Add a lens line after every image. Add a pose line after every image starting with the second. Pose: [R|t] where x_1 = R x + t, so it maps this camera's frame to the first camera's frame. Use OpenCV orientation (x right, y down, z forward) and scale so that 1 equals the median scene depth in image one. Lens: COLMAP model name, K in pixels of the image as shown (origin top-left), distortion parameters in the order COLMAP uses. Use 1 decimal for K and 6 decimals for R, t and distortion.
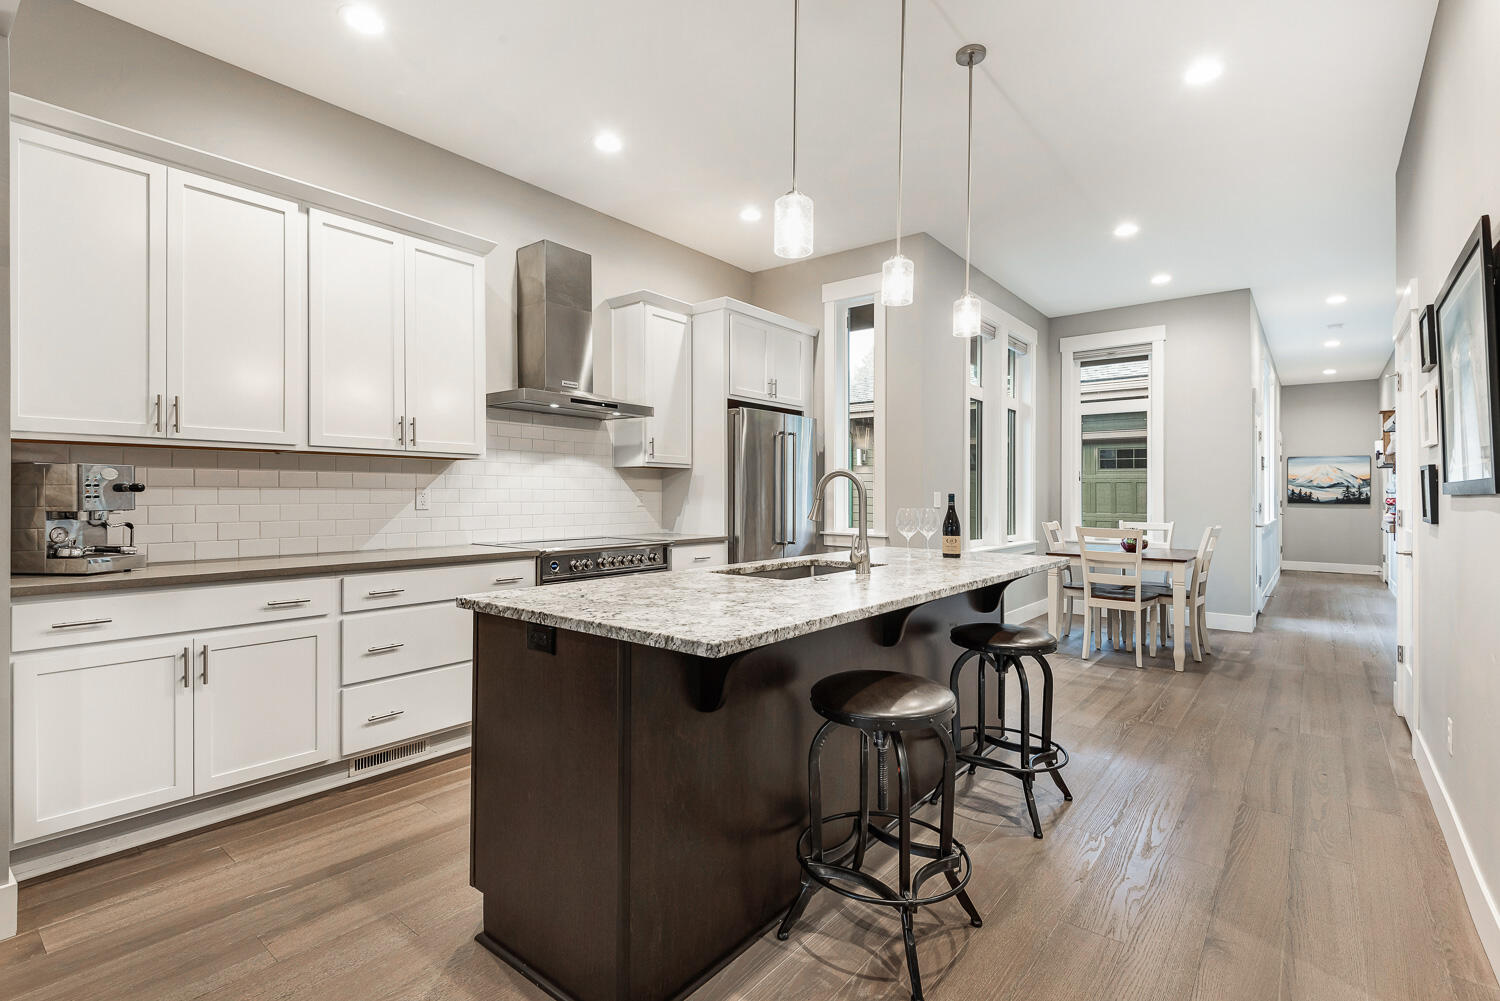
lens RADIAL K [[695.8, 0, 749.4], [0, 695.8, 492.8], [0, 0, 1]] dist [0.026967, -0.000289]
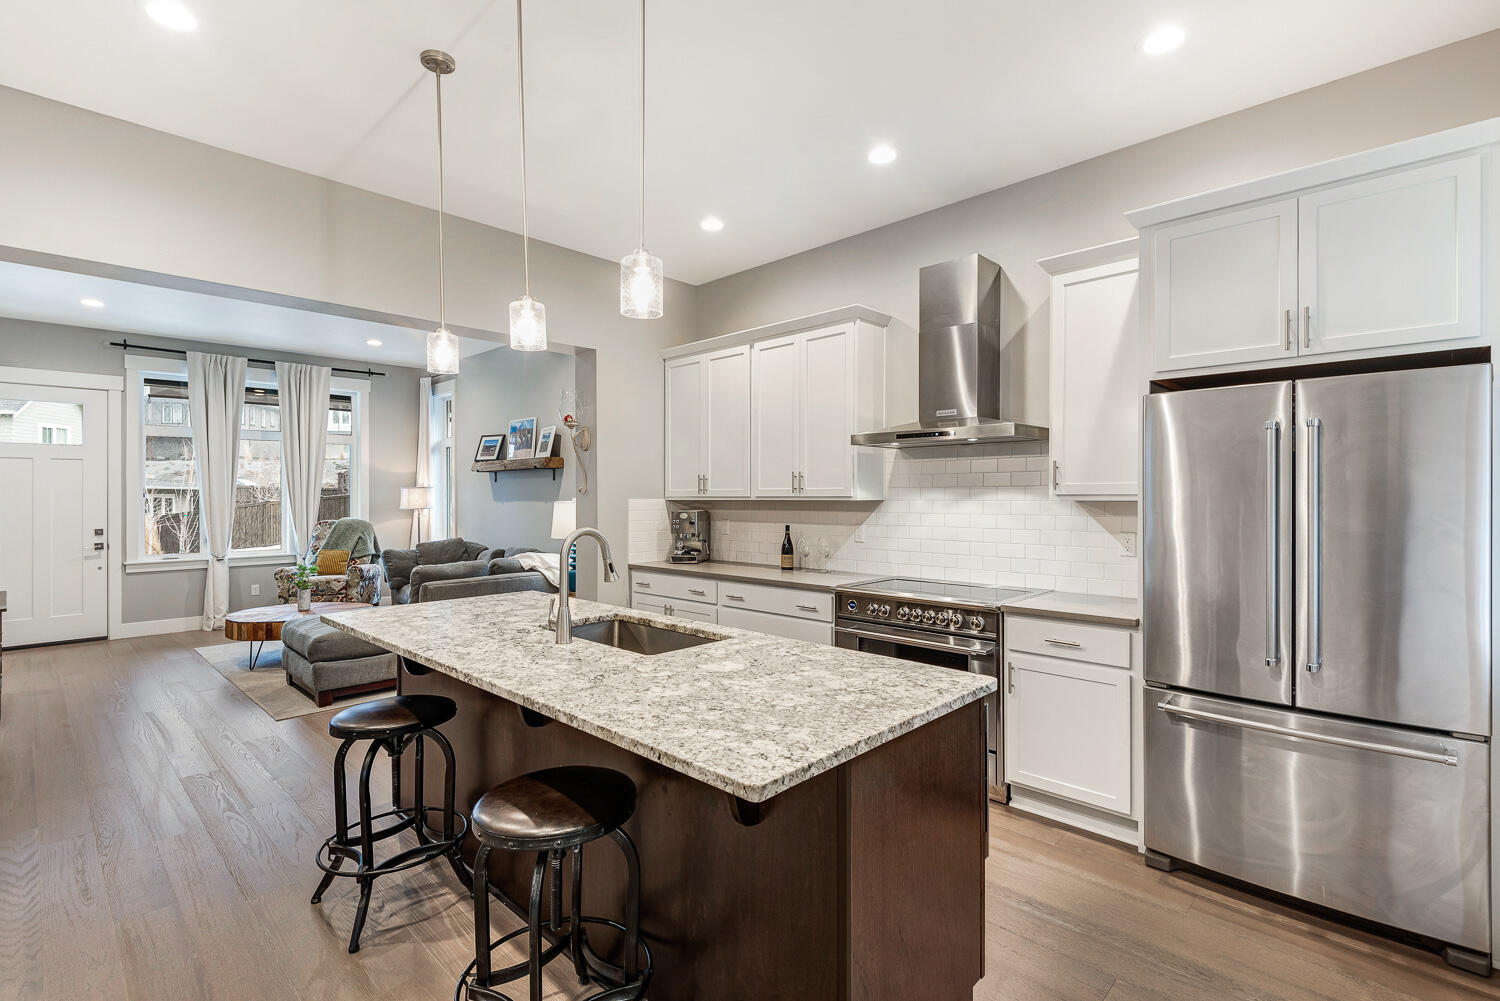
lens RADIAL K [[690.3, 0, 774.0], [0, 690.3, 500.9], [0, 0, 1]] dist [-0.000035, -0.000165]
pose [[-0.071307, 0.000760, -0.997454, 0.565526], [0.000296, 1.000000, 0.000741, -0.037160], [0.997454, -0.000242, -0.071308, 0.732099]]
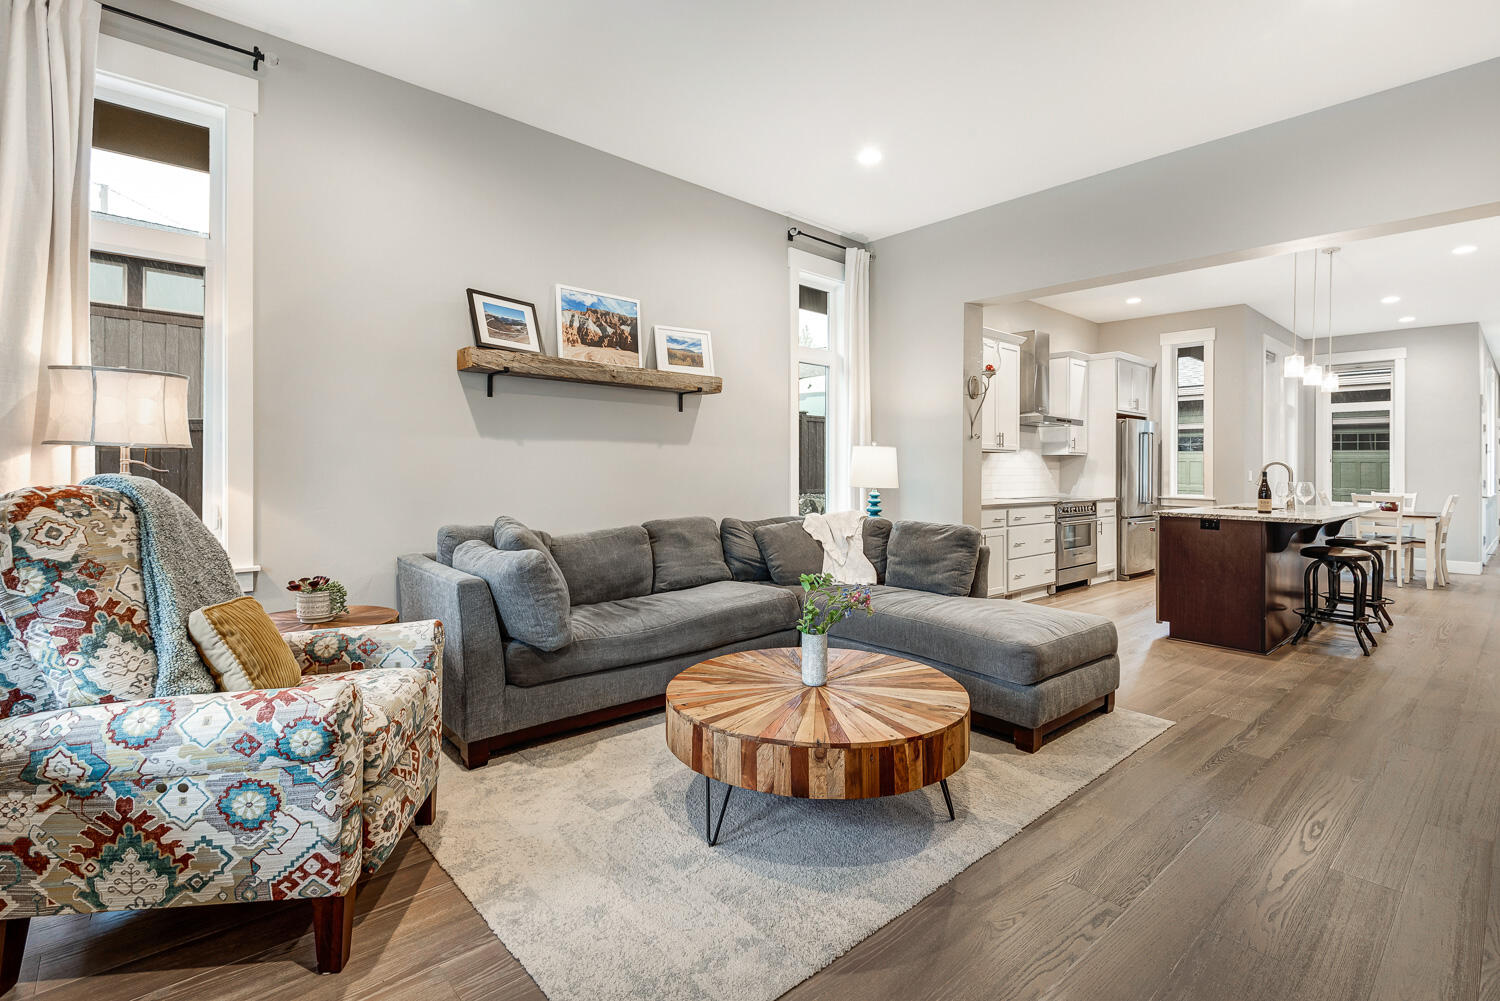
lens RADIAL K [[696.0, 0, 744.9], [0, 696.0, 470.7], [0, 0, 1]] dist [-0.002675, -0.001259]
pose [[0.984394, 0.002626, -0.175958, -0.588244], [-0.002430, 0.999996, 0.001332, 0.000051], [0.175960, -0.000884, 0.984397, -0.738569]]
